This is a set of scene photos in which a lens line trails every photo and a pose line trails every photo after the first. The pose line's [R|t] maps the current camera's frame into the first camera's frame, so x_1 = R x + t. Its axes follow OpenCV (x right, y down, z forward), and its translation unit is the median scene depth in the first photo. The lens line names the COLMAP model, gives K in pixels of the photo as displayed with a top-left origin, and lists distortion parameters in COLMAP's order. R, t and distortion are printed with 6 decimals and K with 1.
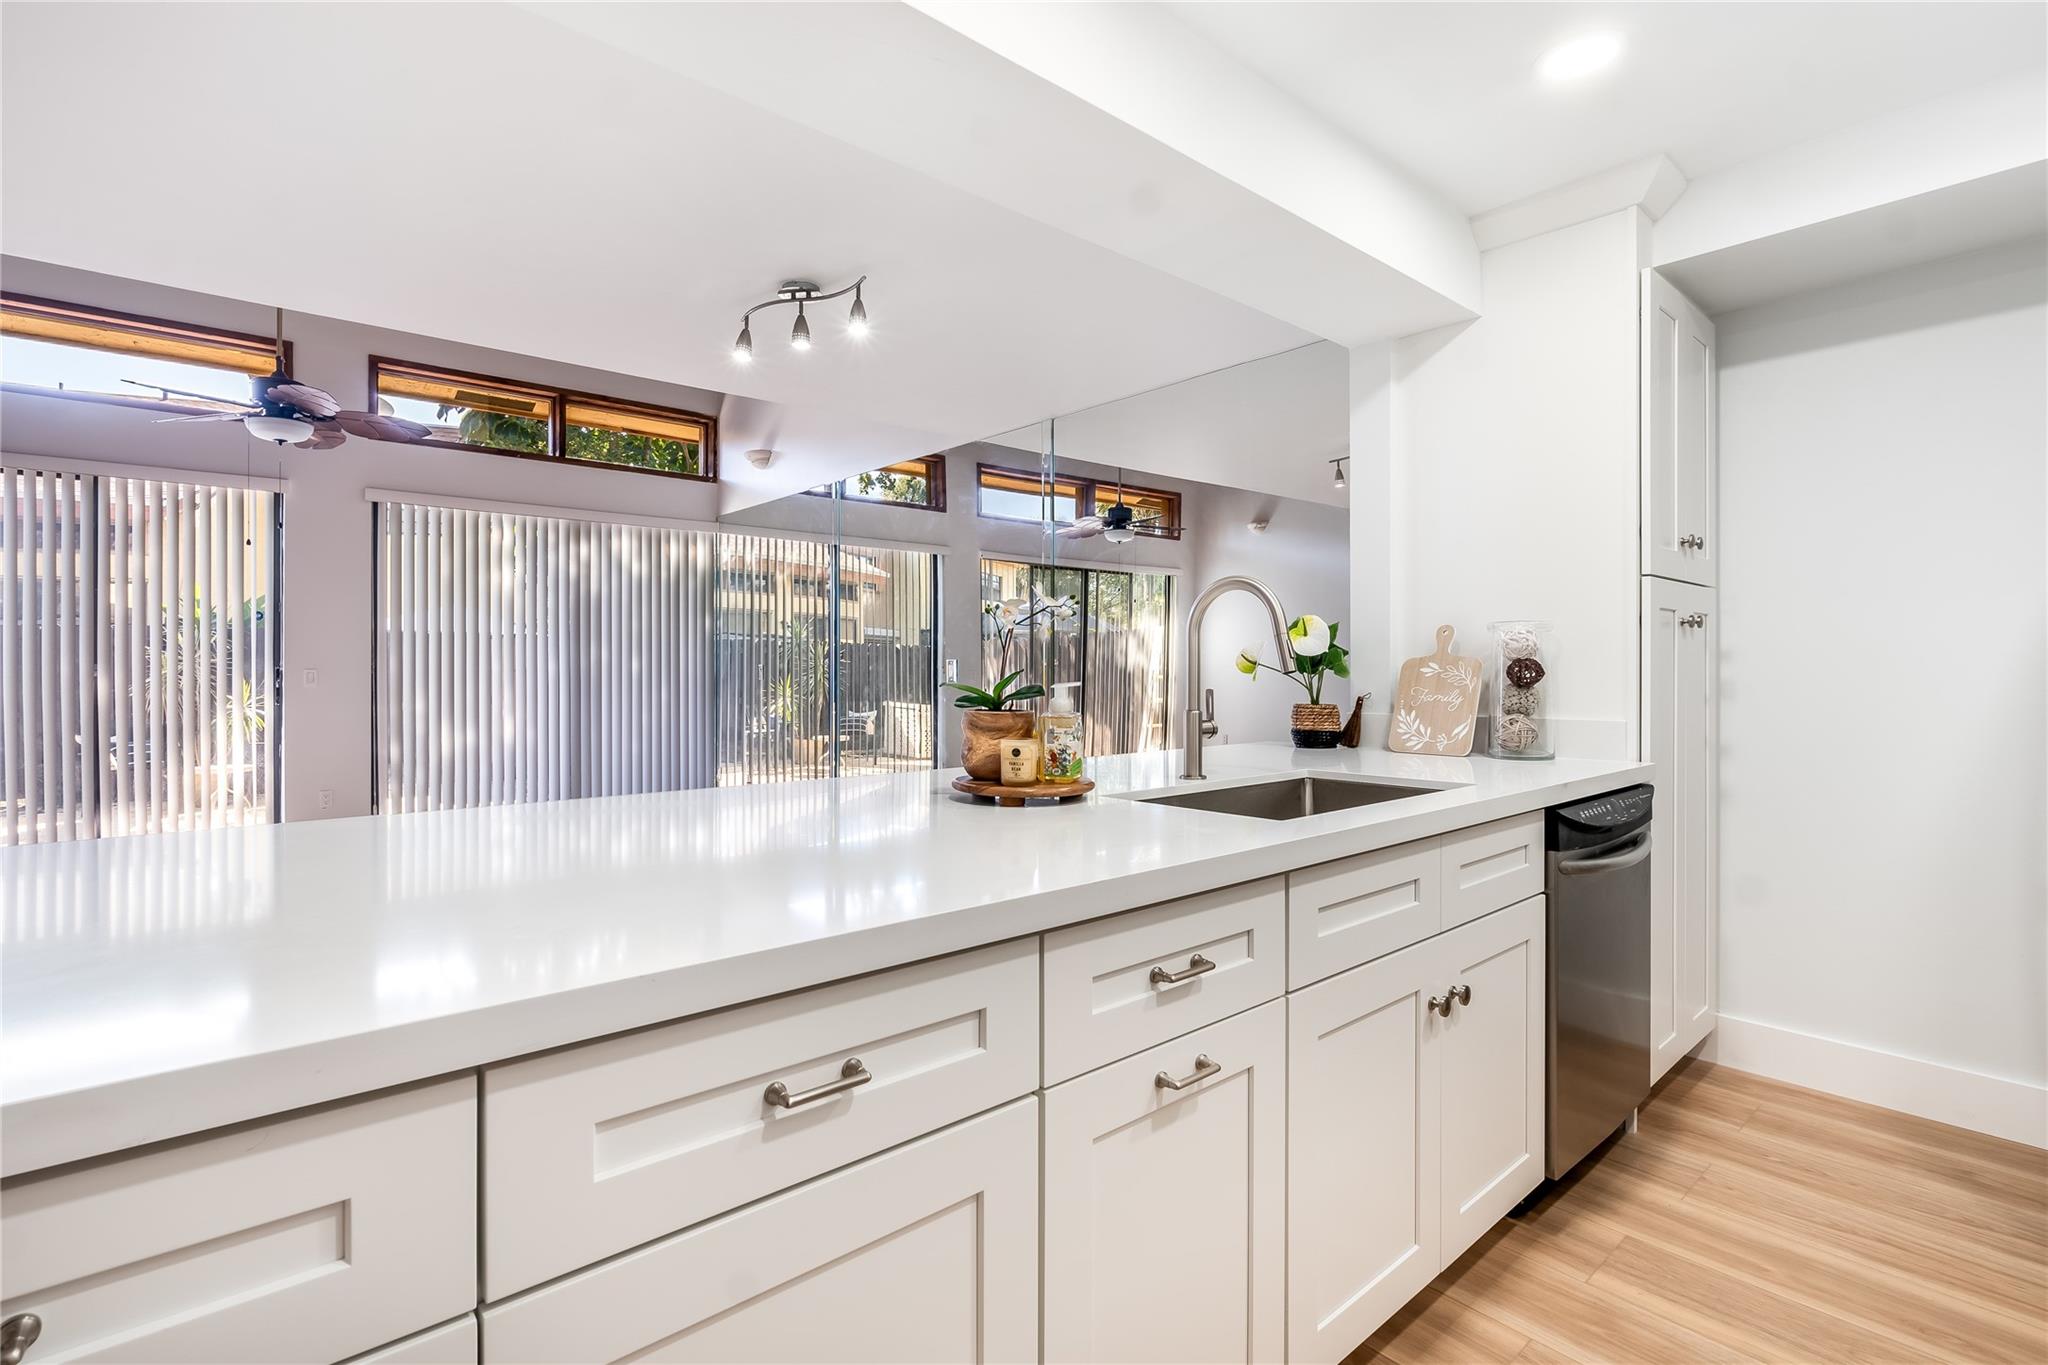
lens RADIAL K [[950.4, 0, 1024.5], [0, 950.4, 681.0], [0, 0, 1]] dist [-0.004583, -0.000083]
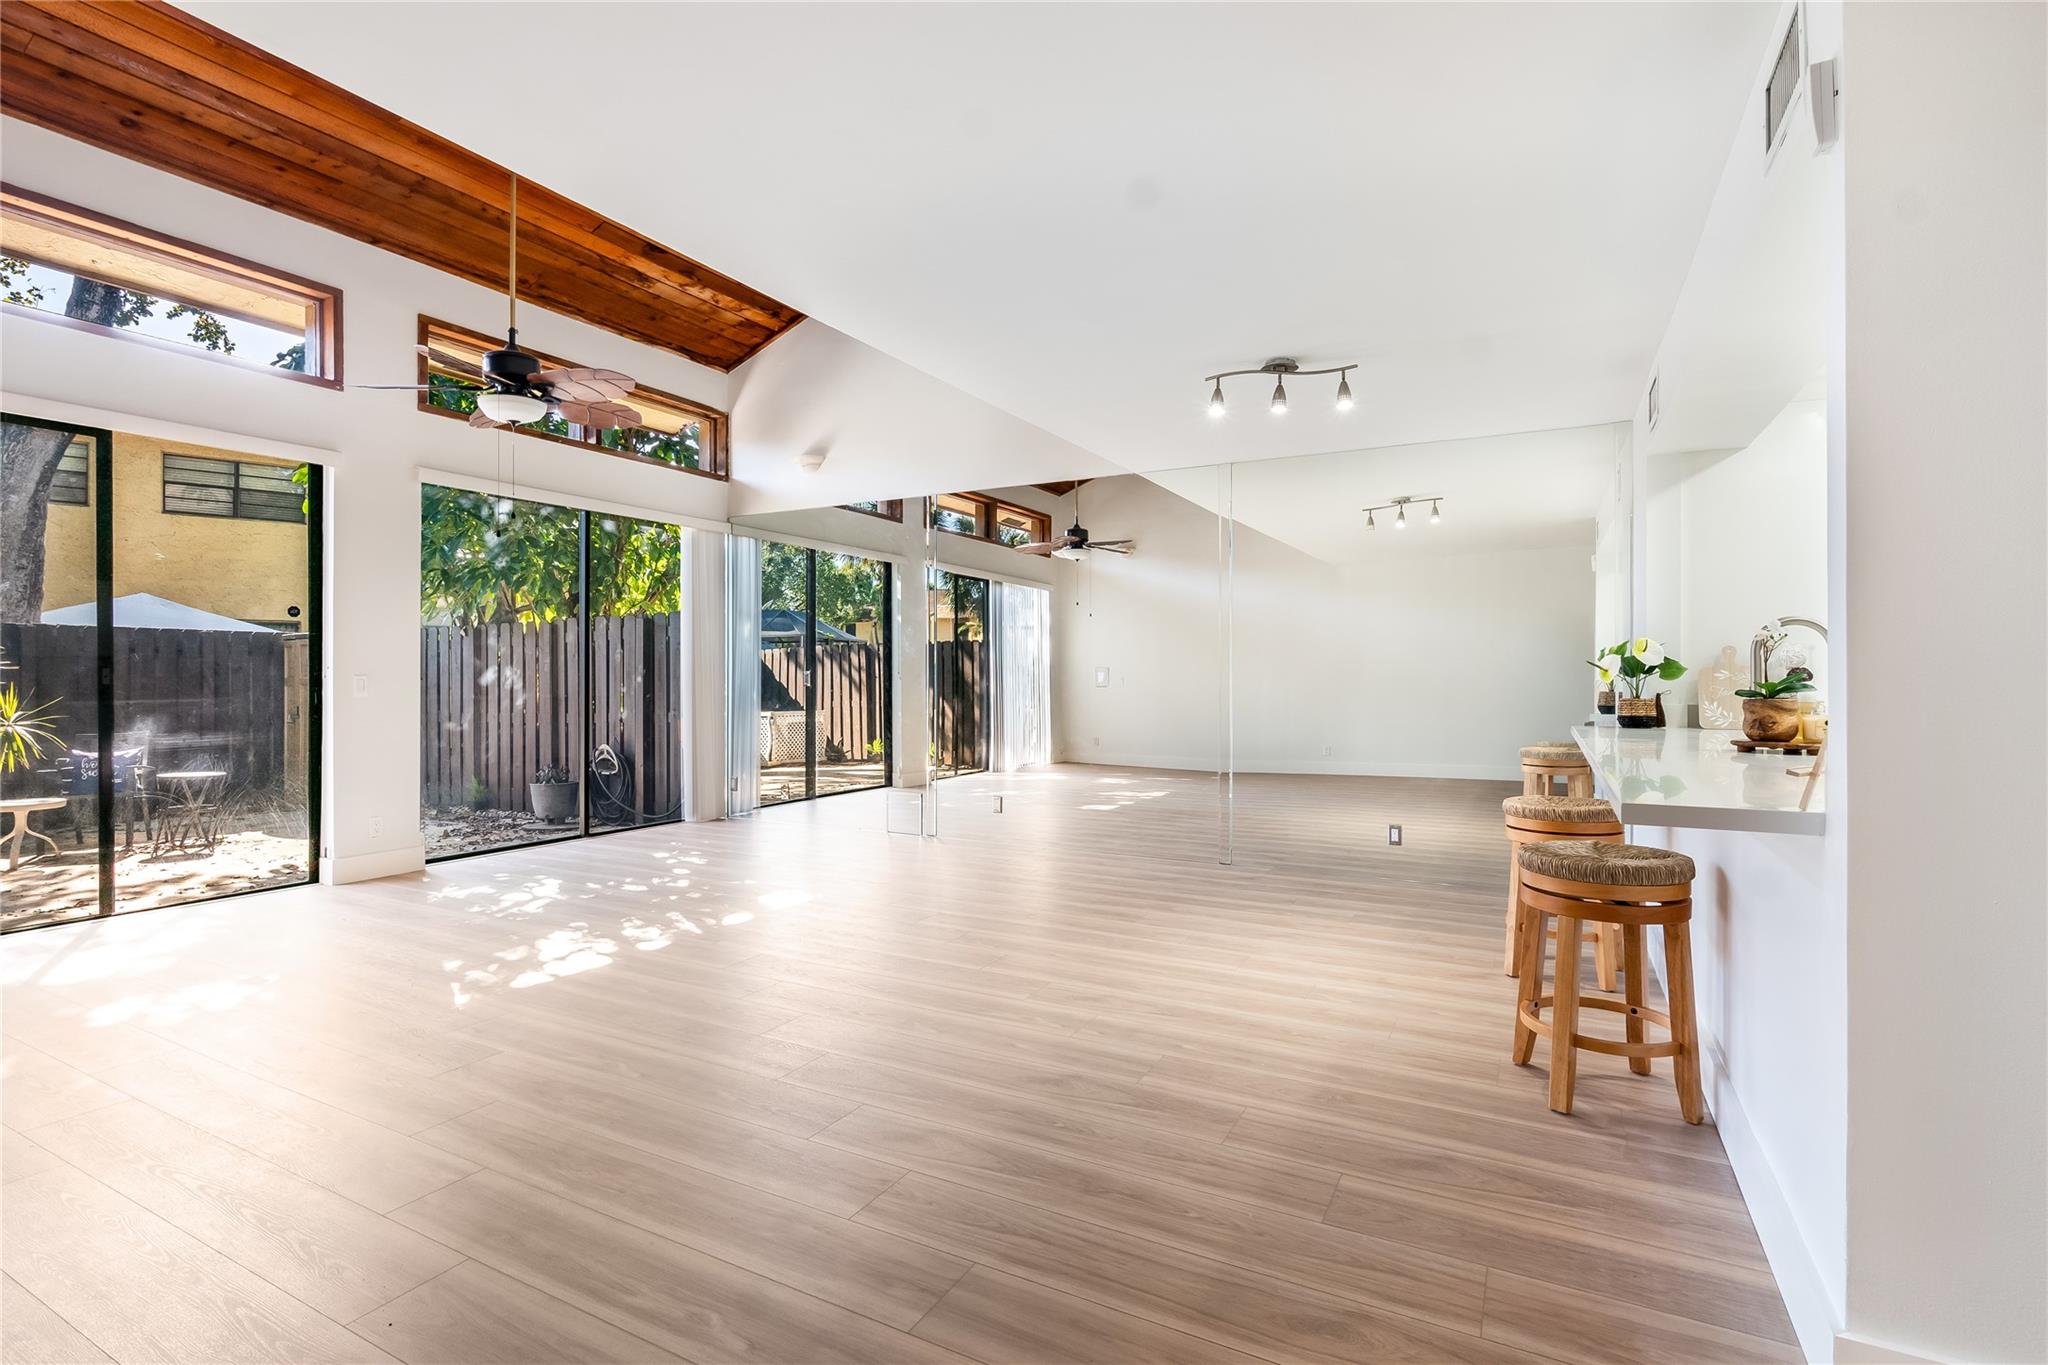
lens RADIAL K [[950.4, 0, 1024.5], [0, 950.4, 681.0], [0, 0, 1]] dist [-0.004583, -0.000083]
pose [[0.933535, -0.002425, 0.358477, -0.486596], [0.004469, 0.999978, -0.004873, 0.000079], [-0.358457, 0.006151, 0.933526, -0.010356]]
